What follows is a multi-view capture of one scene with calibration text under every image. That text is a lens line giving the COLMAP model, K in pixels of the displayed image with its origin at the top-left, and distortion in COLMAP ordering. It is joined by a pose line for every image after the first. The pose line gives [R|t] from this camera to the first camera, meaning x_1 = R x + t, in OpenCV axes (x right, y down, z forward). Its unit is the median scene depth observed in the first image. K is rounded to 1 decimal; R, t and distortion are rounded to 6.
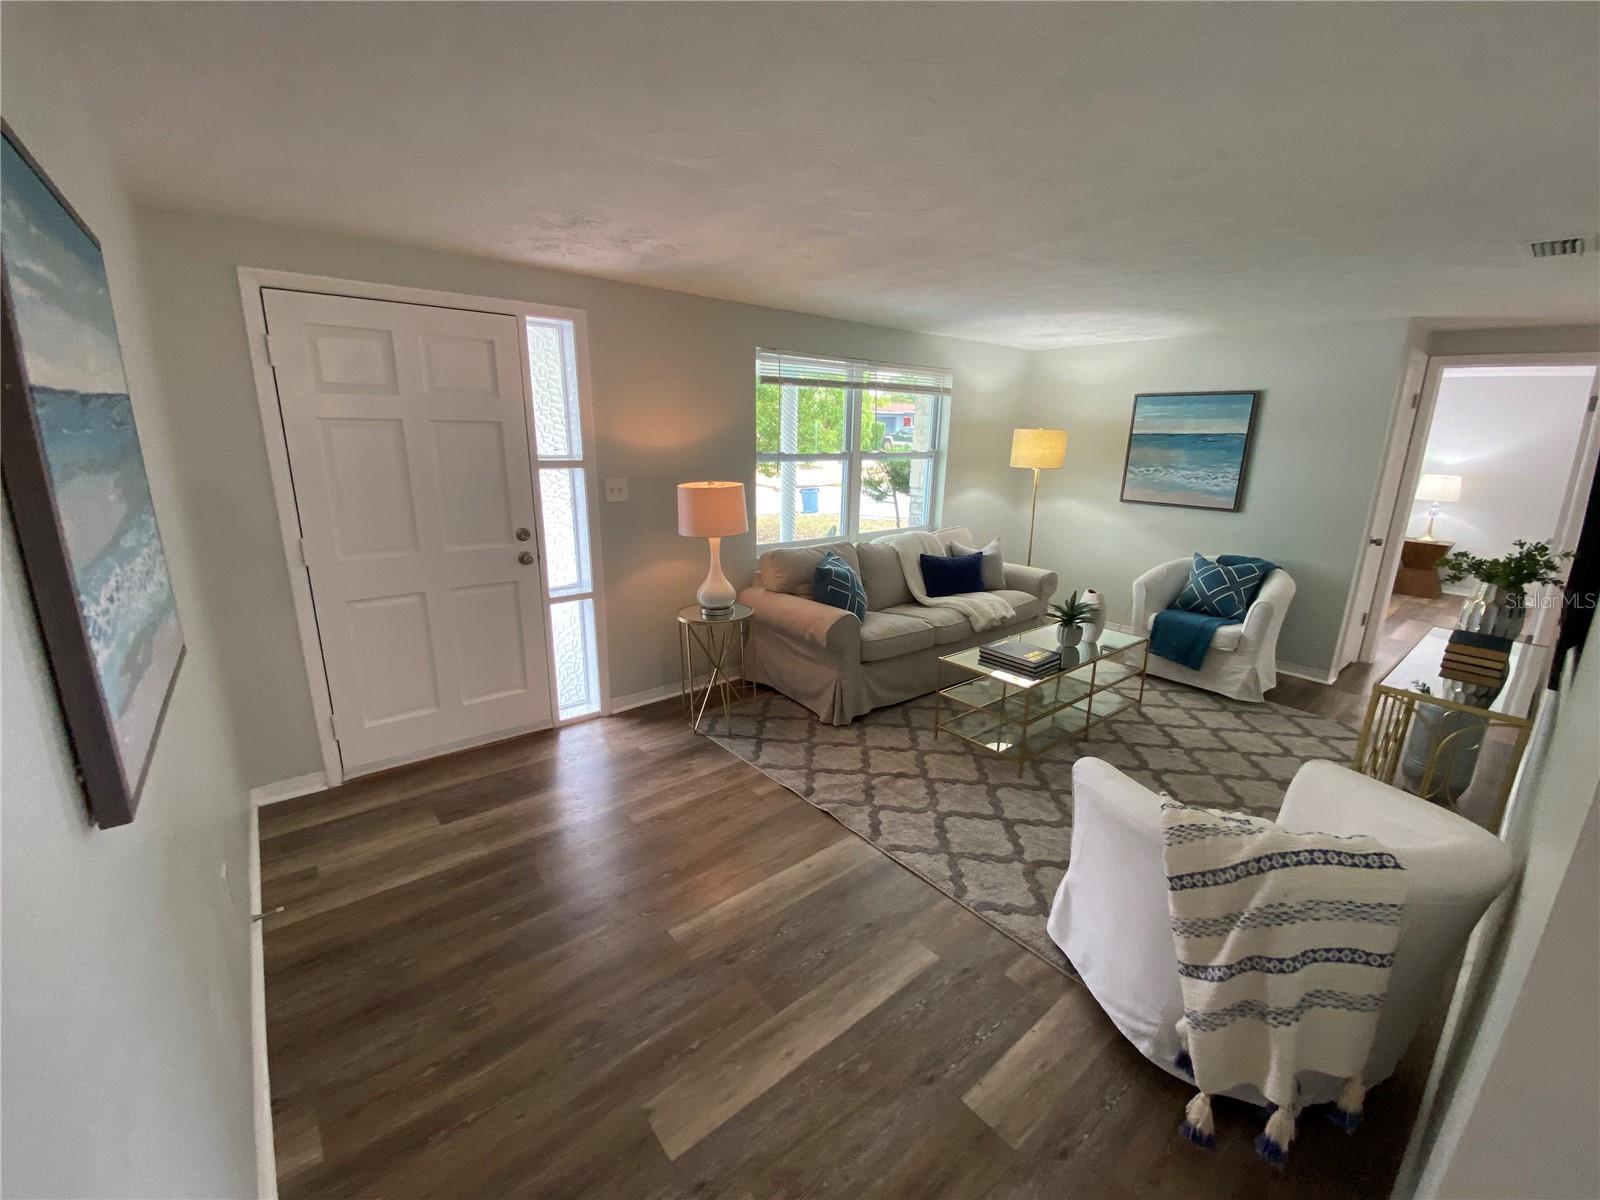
lens RADIAL K [[638.8, 0, 800.0], [0, 638.8, 600.0], [0, 0, 1]] dist [-0.000371, -0.000048]
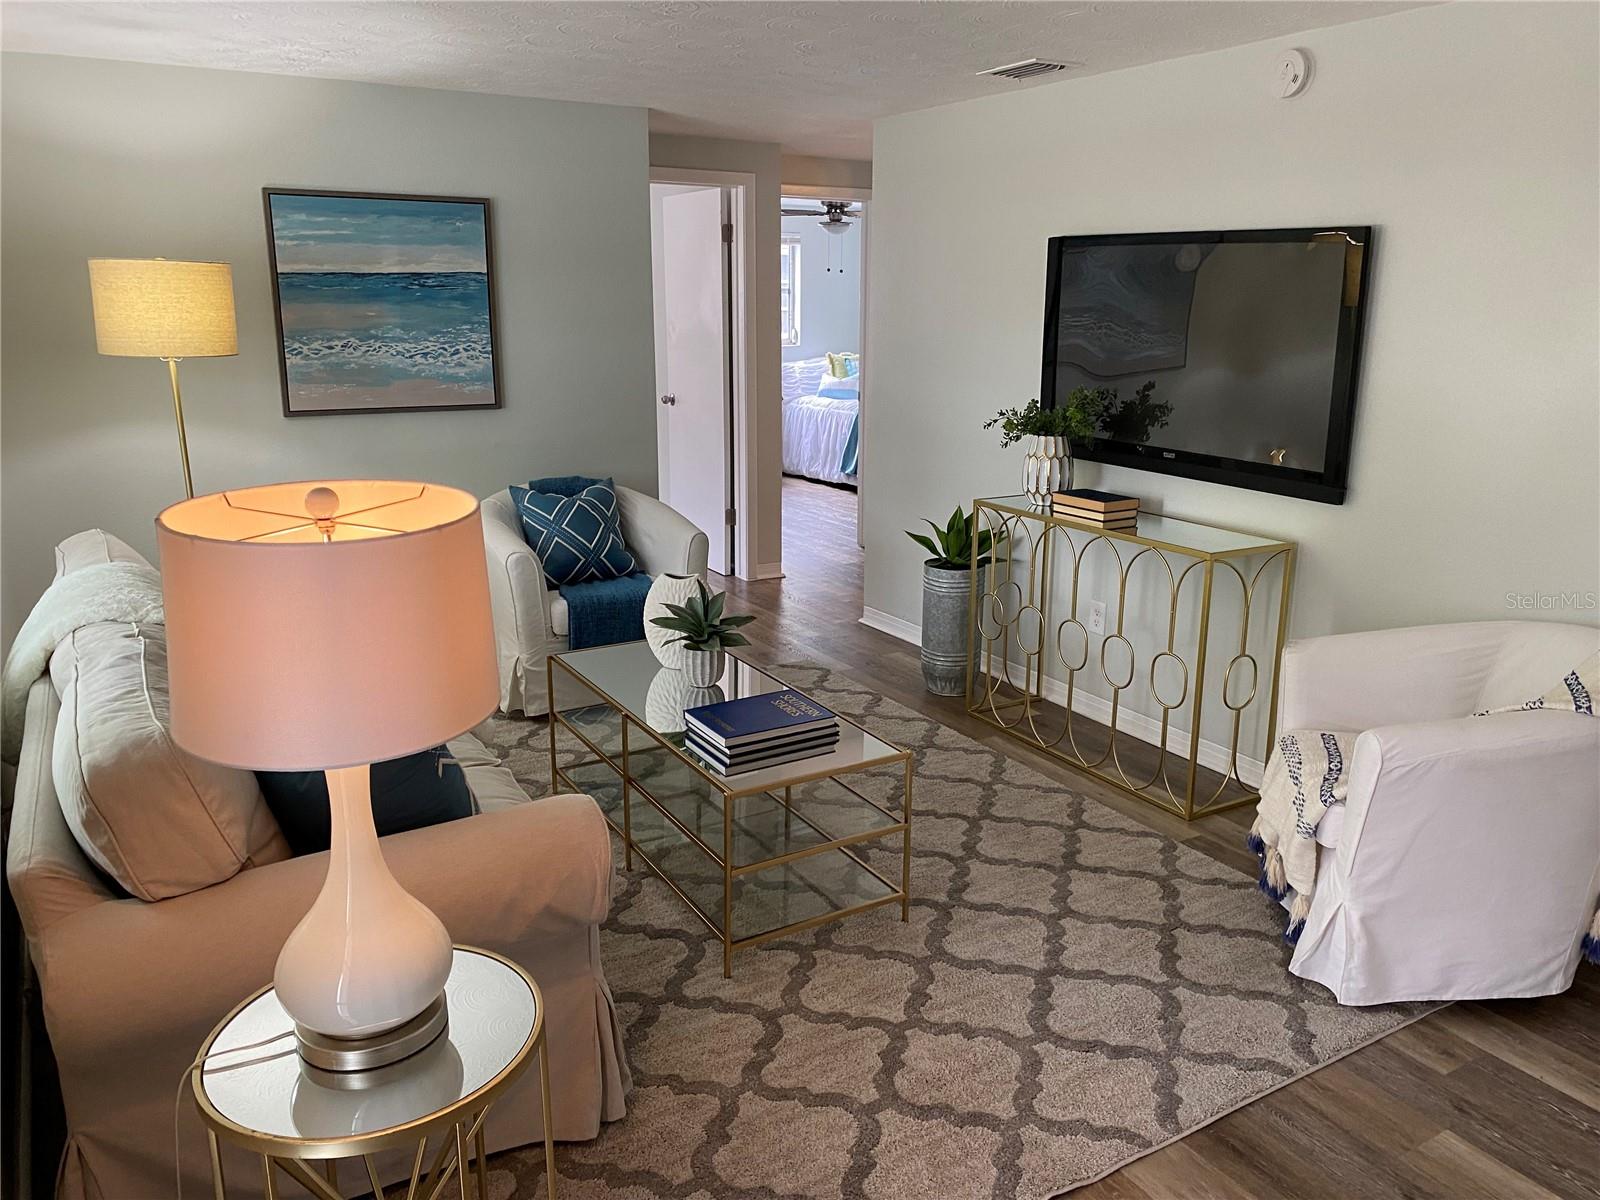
lens RADIAL K [[1205.6, 0, 800.0], [0, 1205.6, 600.0], [0, 0, 1]] dist [0.002343, 0.000580]
pose [[0.145254, -0.256983, 0.955438, -0.378448], [0.247989, 0.944310, 0.216289, -0.144724], [-0.957812, 0.205521, 0.200893, 0.563174]]
